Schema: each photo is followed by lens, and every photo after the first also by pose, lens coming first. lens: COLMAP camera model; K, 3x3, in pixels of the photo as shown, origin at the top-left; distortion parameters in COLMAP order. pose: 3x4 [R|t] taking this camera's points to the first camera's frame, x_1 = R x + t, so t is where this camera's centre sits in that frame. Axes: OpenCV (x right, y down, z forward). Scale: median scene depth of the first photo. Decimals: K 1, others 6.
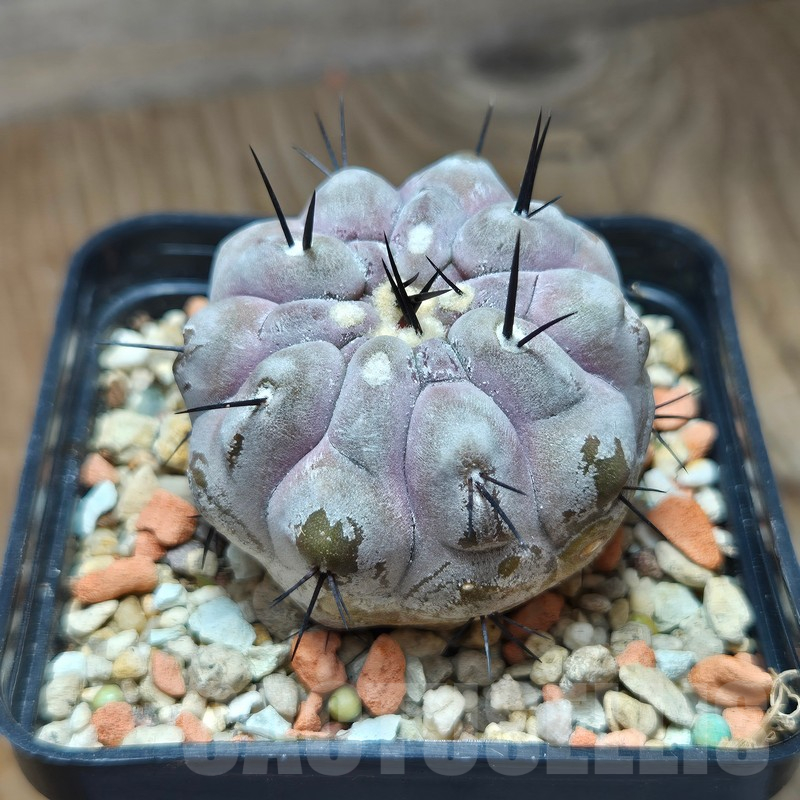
lens RADIAL K [[1475.3, 0, 393.6], [0, 1475.3, 395.8], [0, 0, 1]] dist [0.036401, 0.000000]
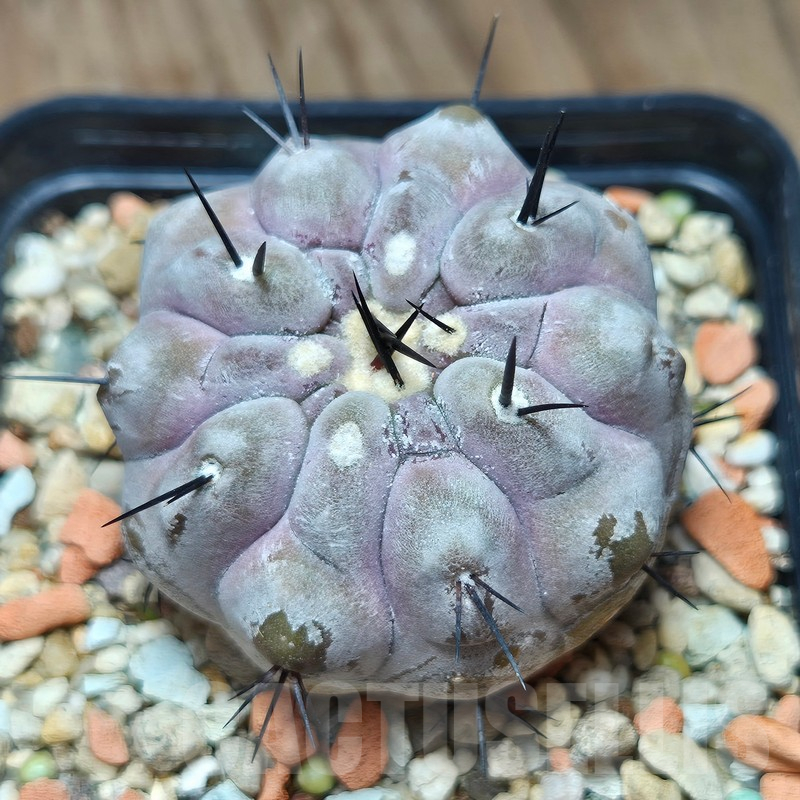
lens RADIAL K [[2002.6, 0, 403.5], [0, 2002.6, 403.2], [0, 0, 1]] dist [0.020948, 0.000000]
pose [[0.999979, -0.006226, -0.001740, 0.021541], [0.006463, 0.969702, 0.244205, -0.293594], [0.000167, -0.244211, 0.969722, -0.070186]]
